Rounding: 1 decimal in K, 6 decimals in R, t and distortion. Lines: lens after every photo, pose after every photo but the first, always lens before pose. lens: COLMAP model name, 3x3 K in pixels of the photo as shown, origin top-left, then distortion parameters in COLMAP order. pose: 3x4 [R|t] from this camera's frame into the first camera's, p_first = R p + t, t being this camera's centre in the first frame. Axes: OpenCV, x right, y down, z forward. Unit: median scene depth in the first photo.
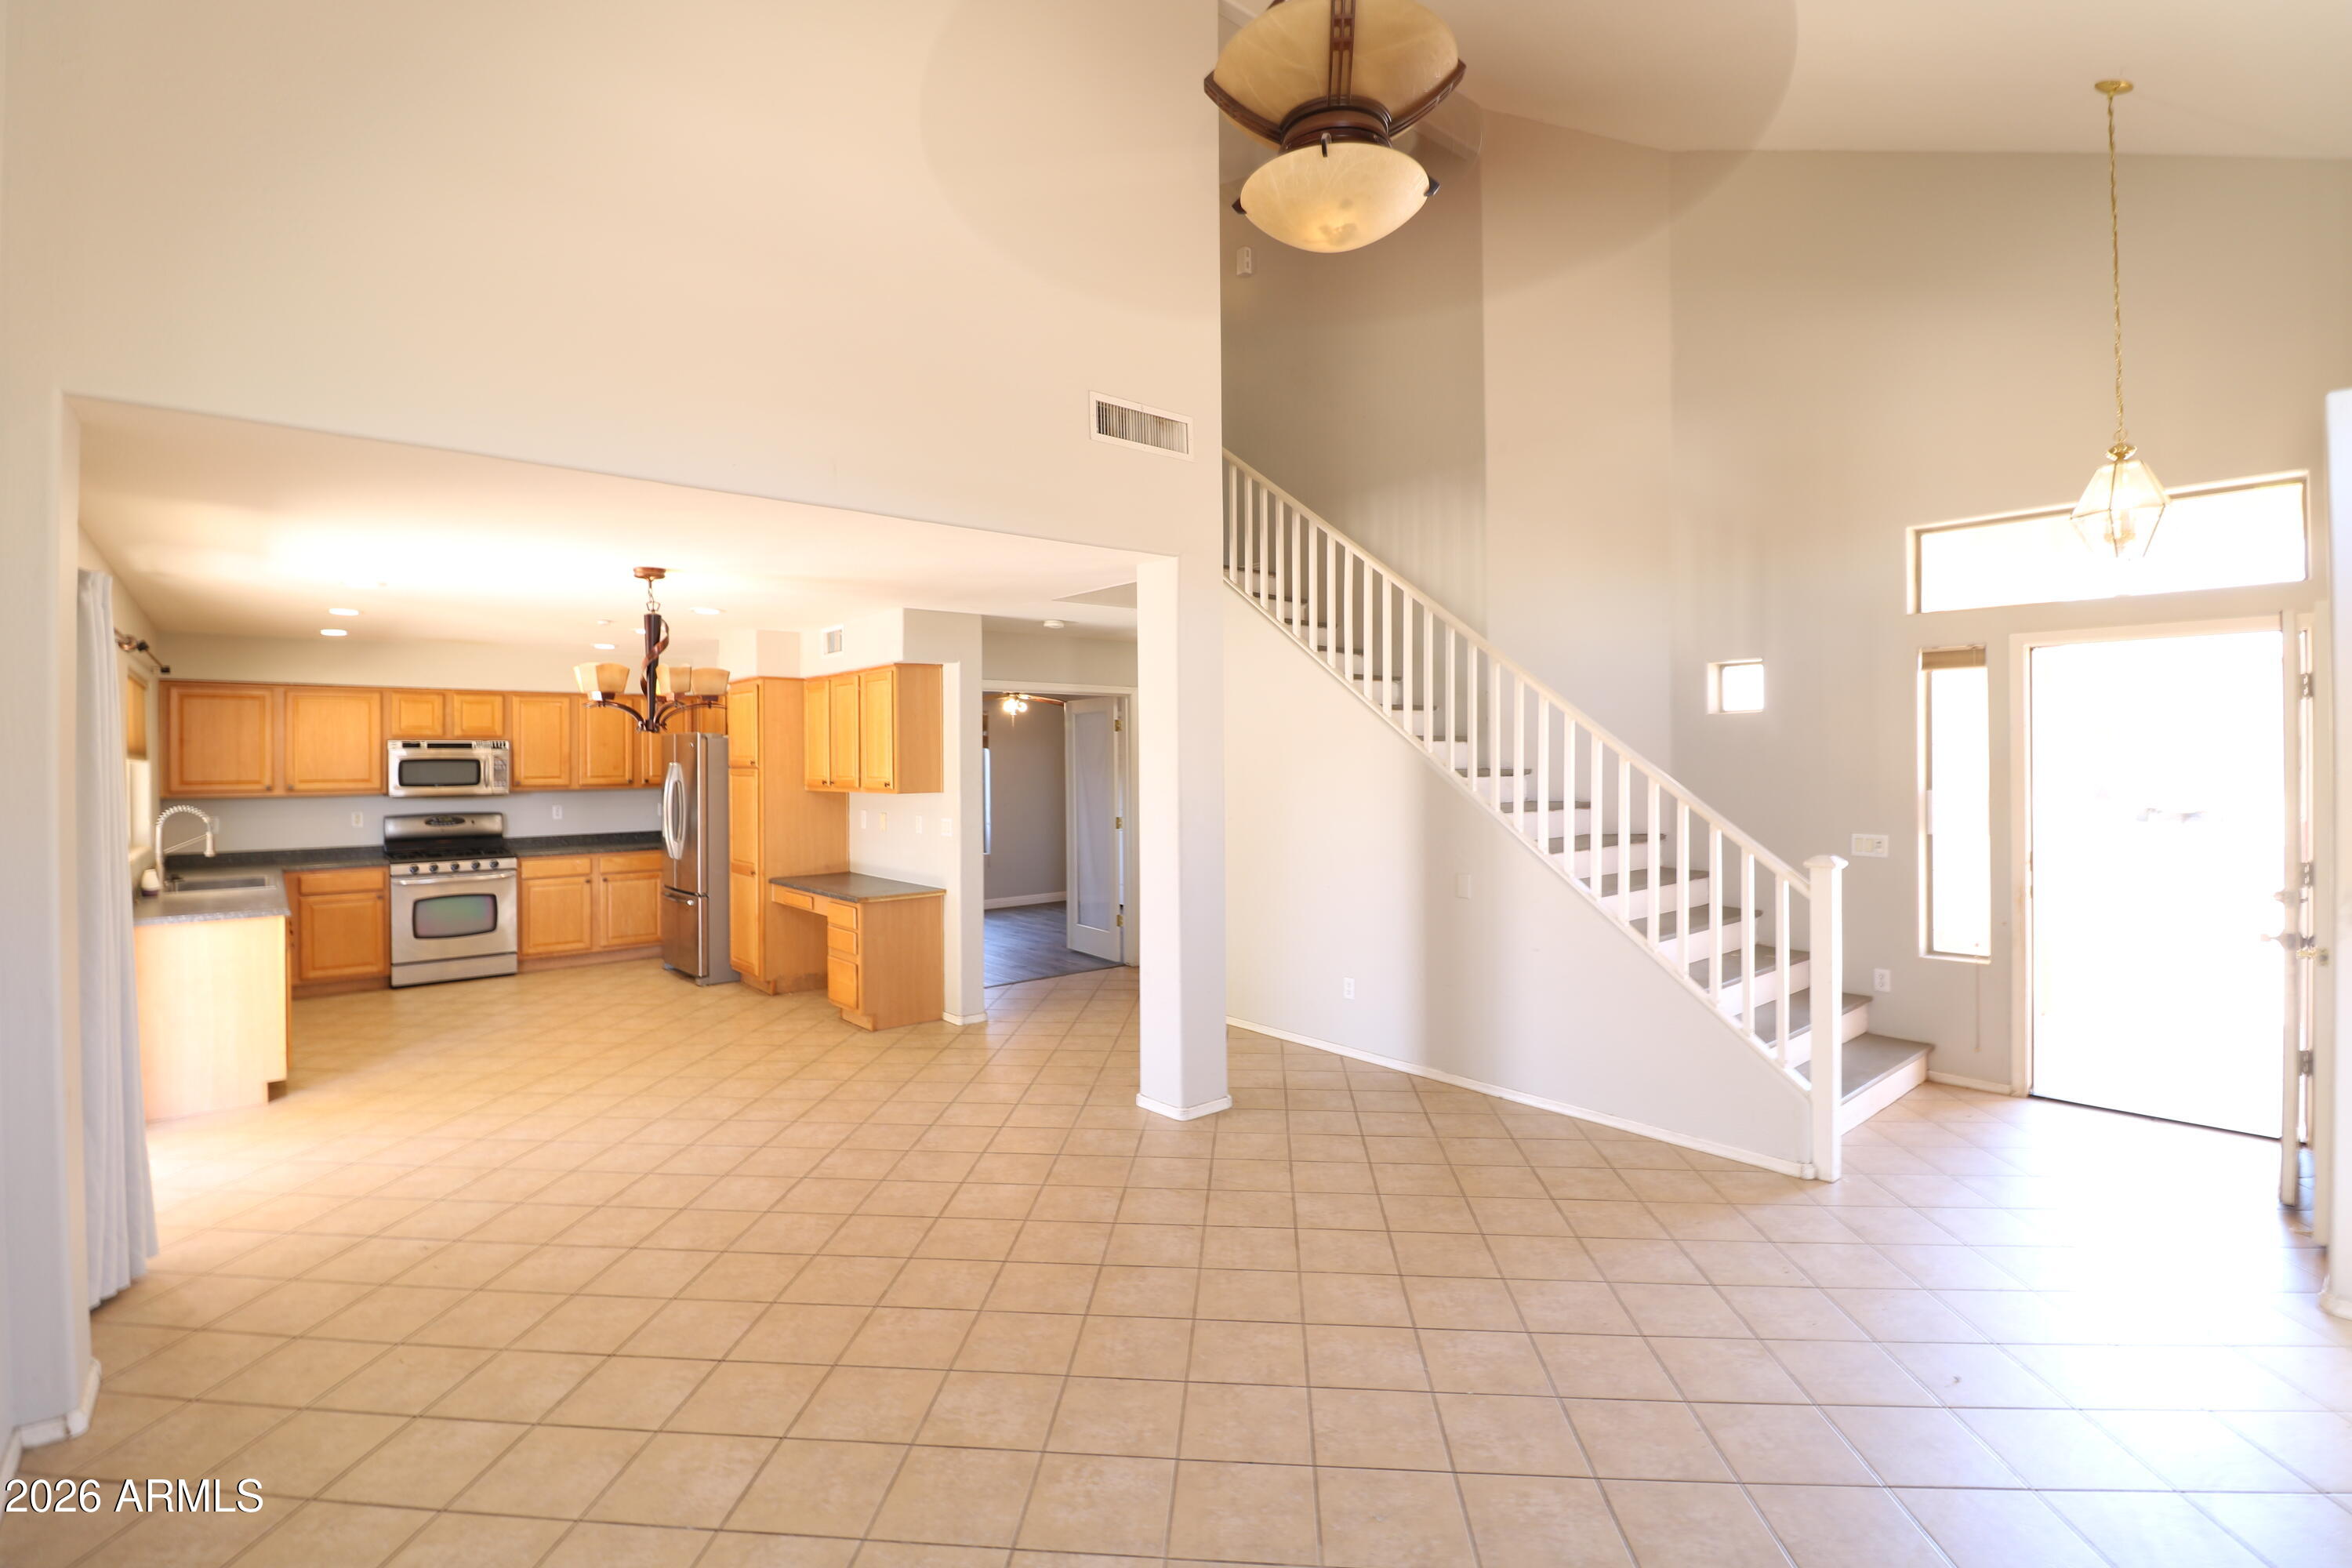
lens RADIAL K [[1091.8, 0, 1168.6], [0, 1091.8, 770.7], [0, 0, 1]] dist [-0.001206, -0.003547]
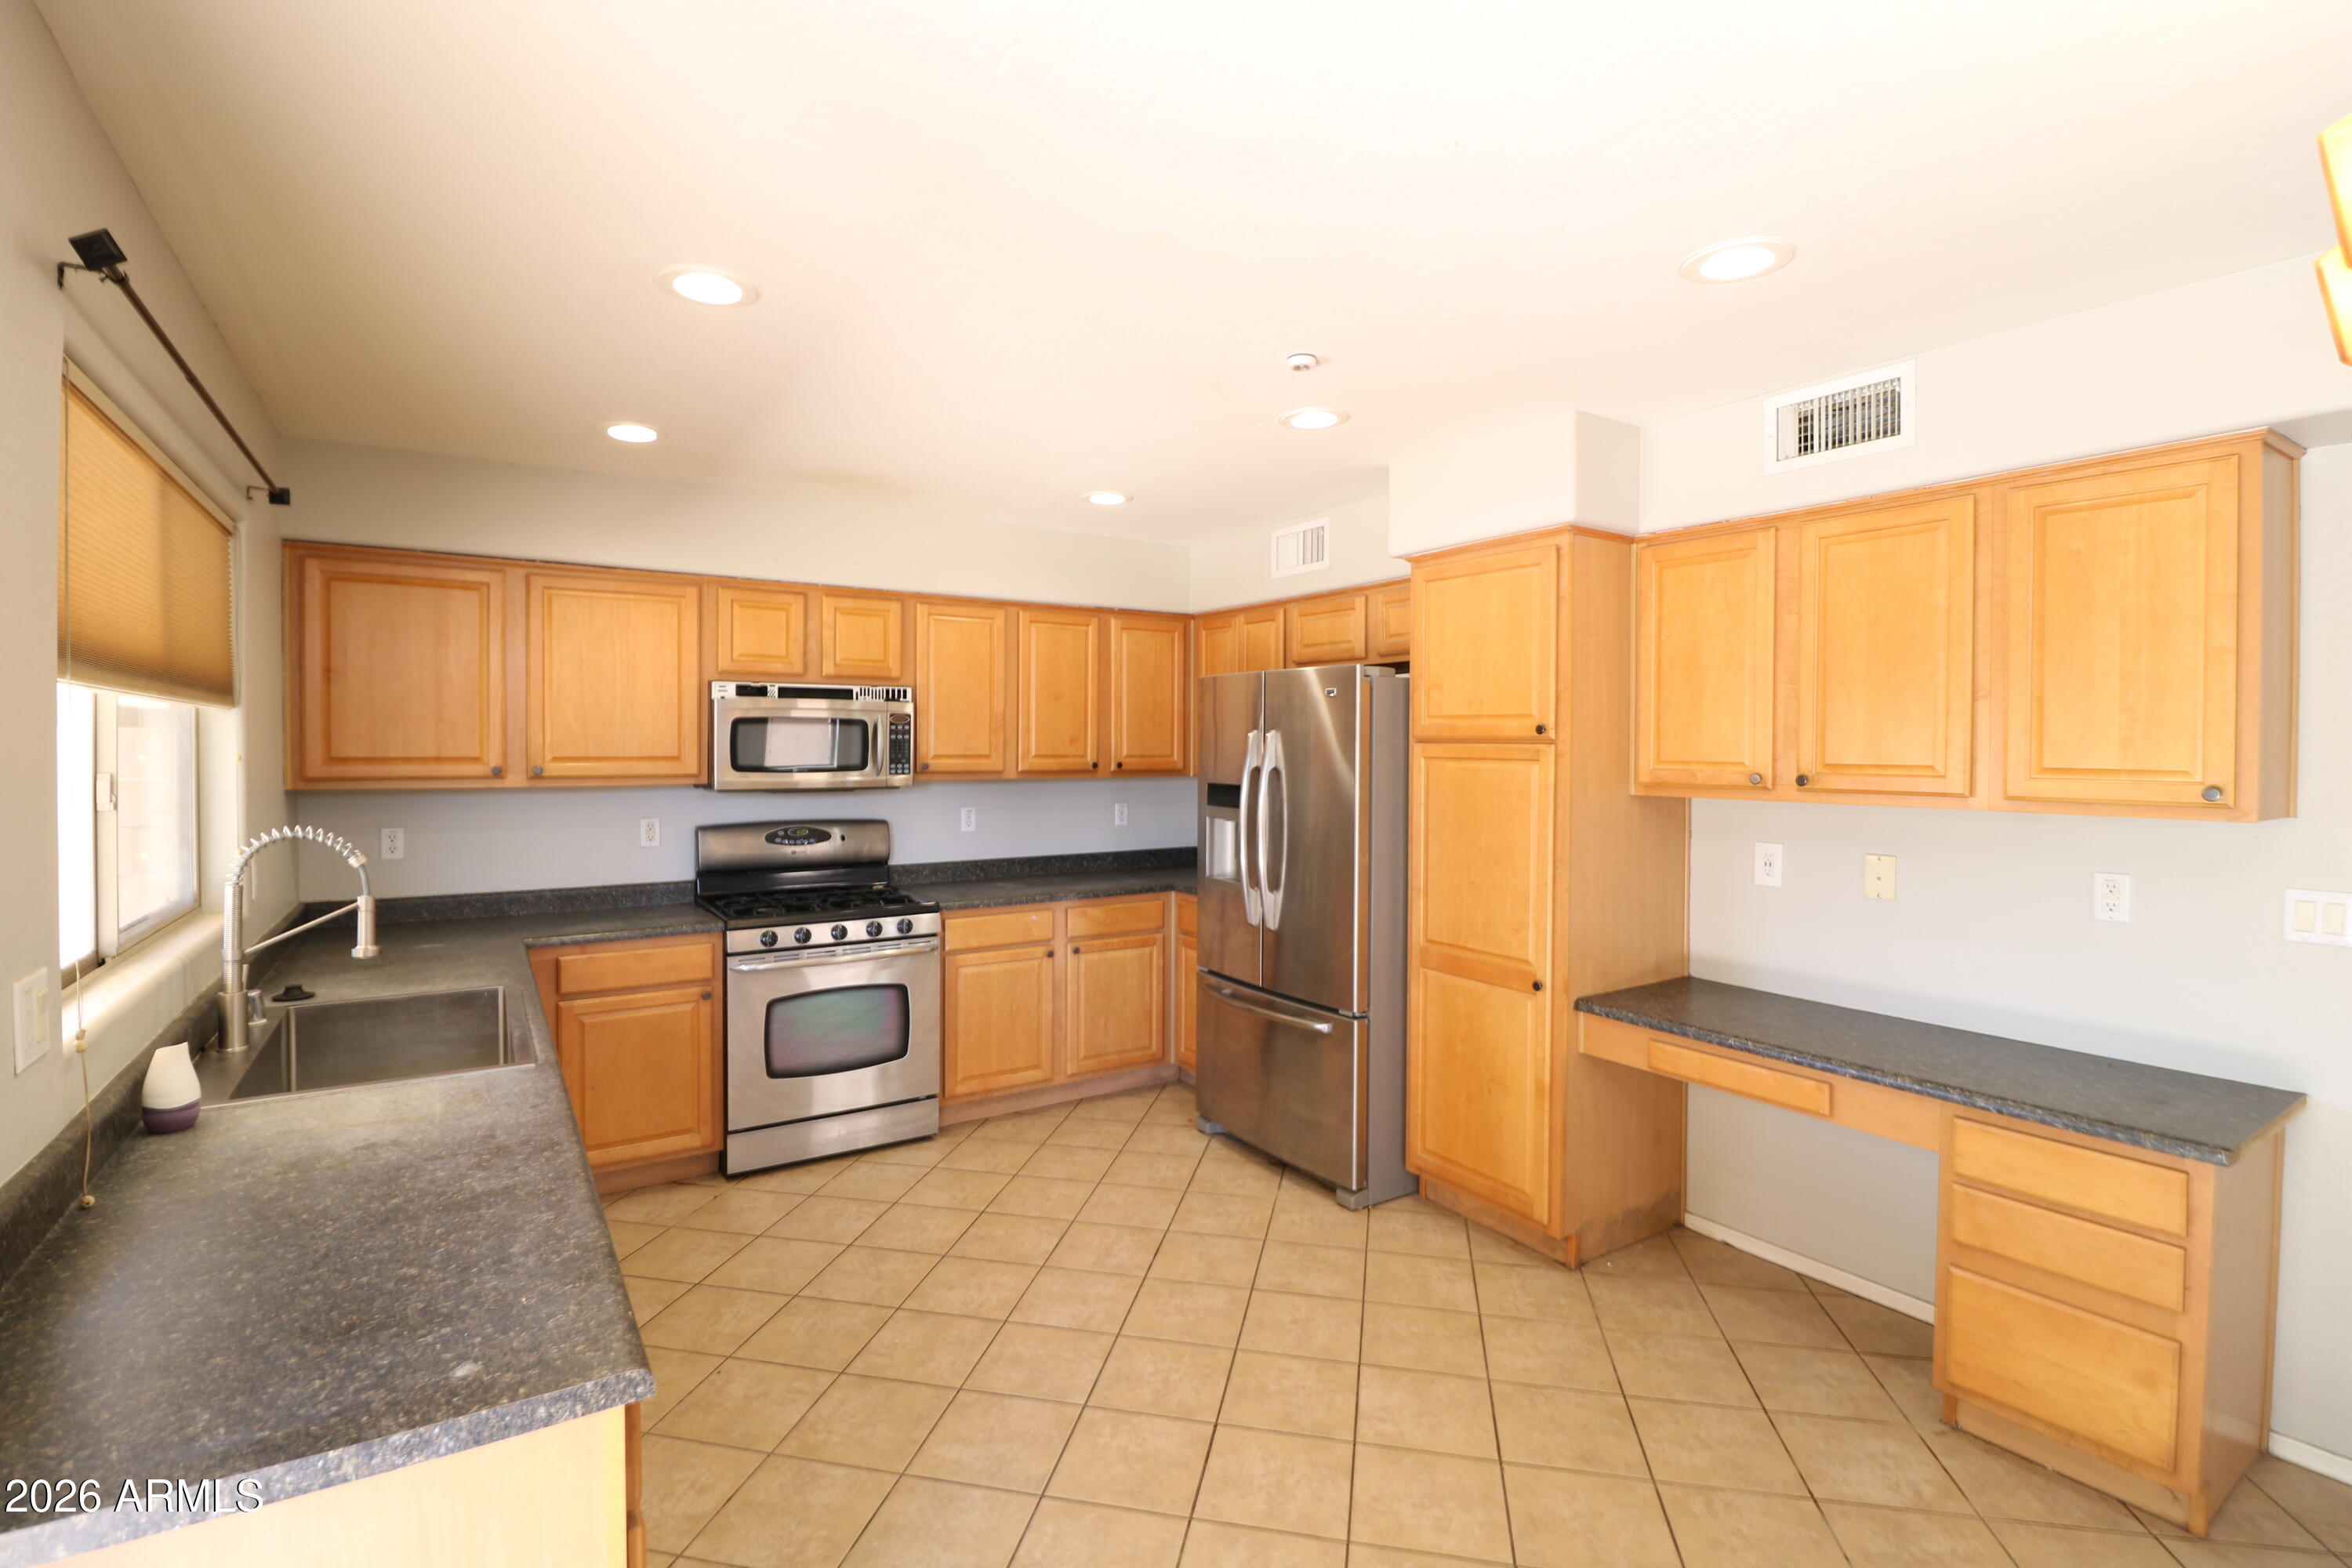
lens RADIAL K [[1091.8, 0, 1185.0], [0, 1091.8, 781.1], [0, 0, 1]] dist [-0.001206, -0.003547]
pose [[0.993461, 0.015615, -0.113103, -0.440381], [-0.012892, 0.999610, 0.024760, 0.003768], [0.113446, -0.023140, 0.993275, 0.520491]]
